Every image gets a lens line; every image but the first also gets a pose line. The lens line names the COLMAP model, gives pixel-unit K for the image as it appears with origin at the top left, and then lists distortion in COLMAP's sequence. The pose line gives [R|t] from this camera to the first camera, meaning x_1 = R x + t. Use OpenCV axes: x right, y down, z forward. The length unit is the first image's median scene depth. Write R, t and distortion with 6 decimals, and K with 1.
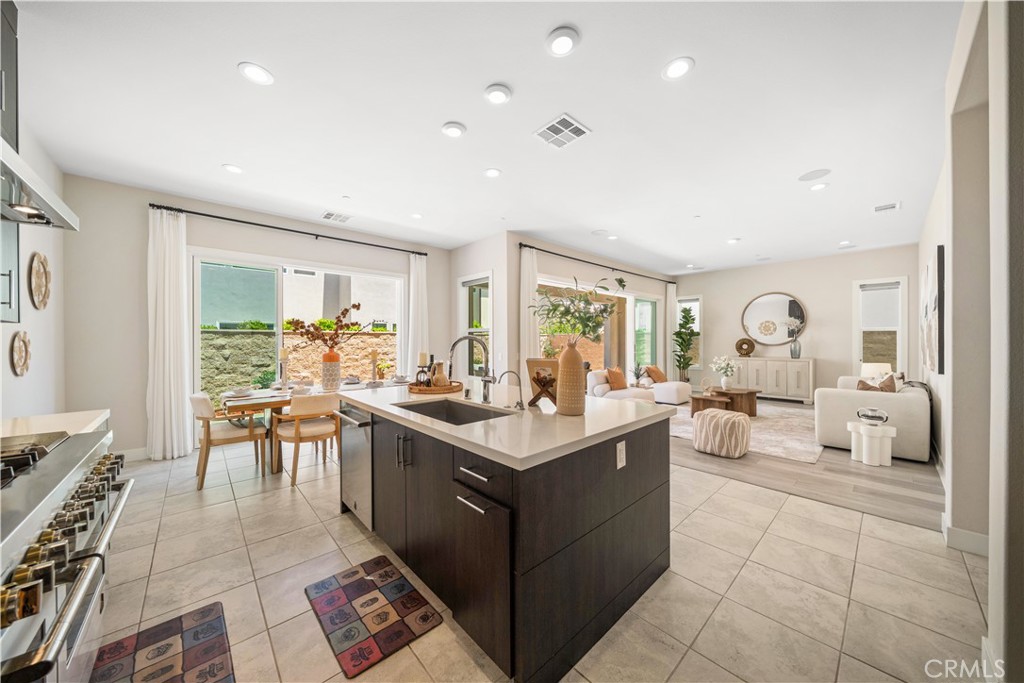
lens RADIAL K [[351.8, 0, 510.9], [0, 351.8, 343.3], [0, 0, 1]] dist [-0.007042, -0.000603]
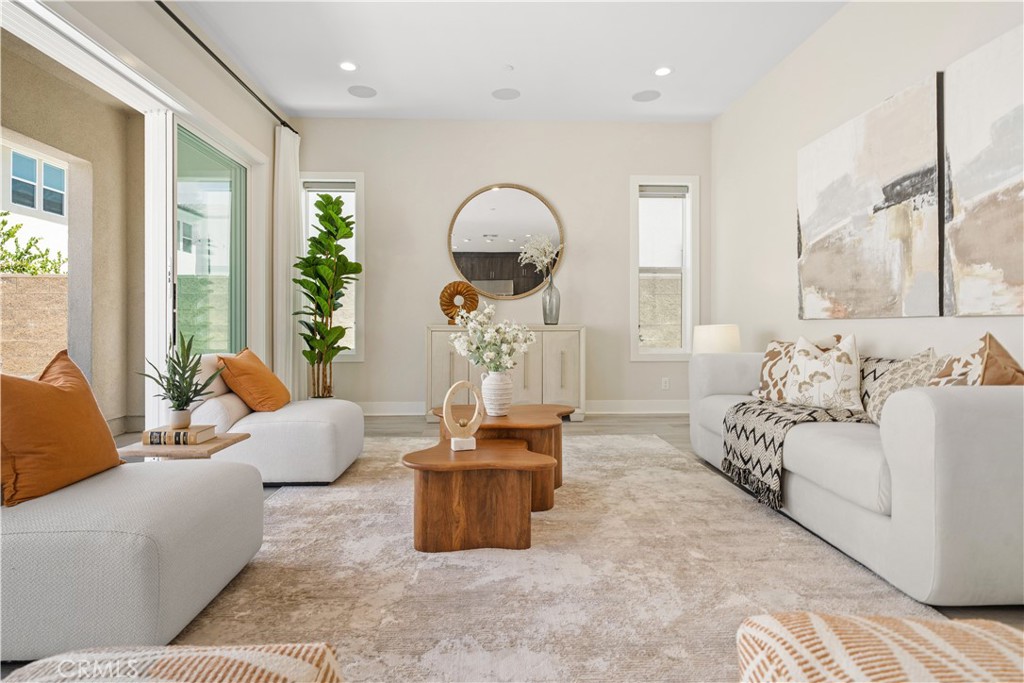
lens RADIAL K [[533.7, 0, 491.4], [0, 533.7, 323.7], [0, 0, 1]] dist [0.001893, -0.001728]
pose [[0.660056, 0.003473, 0.751209, 0.205843], [0.005211, 0.999944, -0.009201, 0.044000], [-0.751199, 0.009988, 0.660001, 0.544897]]
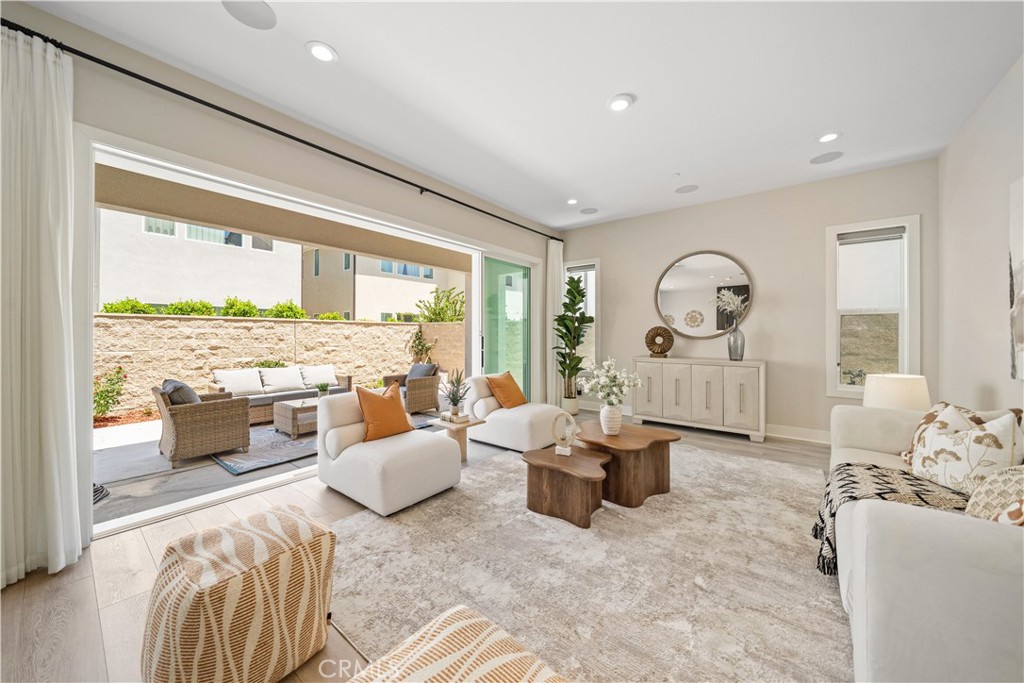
lens RADIAL K [[351.8, 0, 515.4], [0, 351.8, 334.2], [0, 0, 1]] dist [-0.007042, -0.000603]
pose [[0.987149, 0.005227, 0.159719, 0.328126], [-0.004246, 0.999970, -0.006481, 0.003930], [-0.159748, 0.005720, 0.987141, 0.443765]]
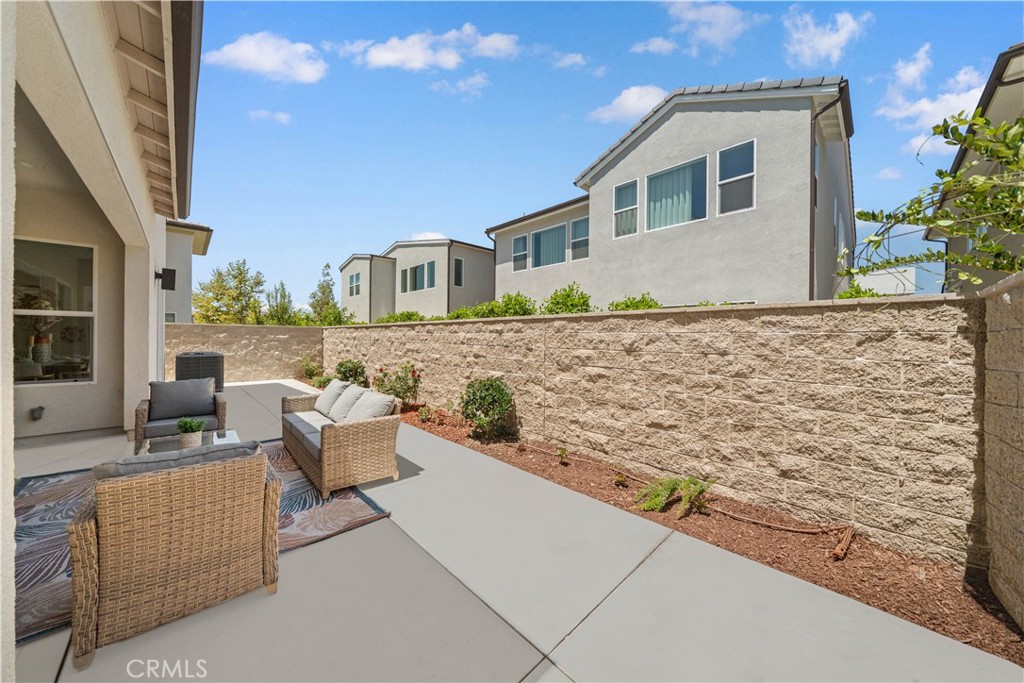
lens RADIAL K [[351.8, 0, 496.4], [0, 351.8, 339.2], [0, 0, 1]] dist [-0.007042, -0.000603]
pose [[-0.020190, 0.006147, -0.999777, 0.462264], [-0.017101, 0.999833, 0.006493, -0.005036], [0.999650, 0.017229, -0.020081, 1.501378]]
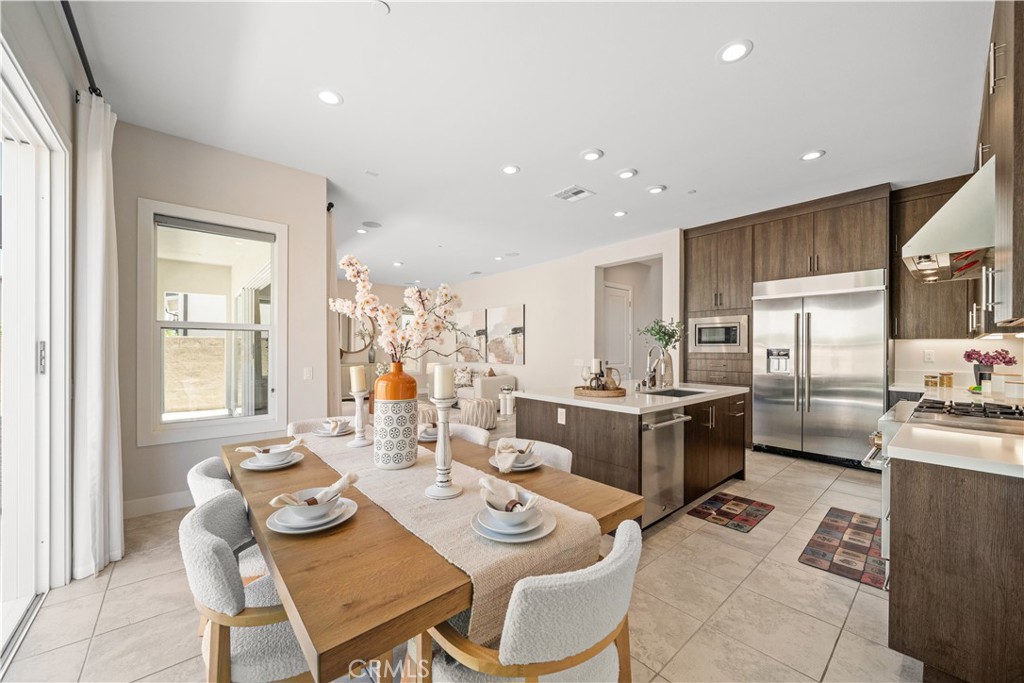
lens RADIAL K [[392.2, 0, 507.4], [0, 392.2, 341.3], [0, 0, 1]] dist [-0.004251, -0.000308]
pose [[0.015257, 0.021841, 0.999645, -0.527050], [0.002874, 0.999756, -0.021887, -0.001361], [-0.999879, 0.003207, 0.015190, 0.470073]]
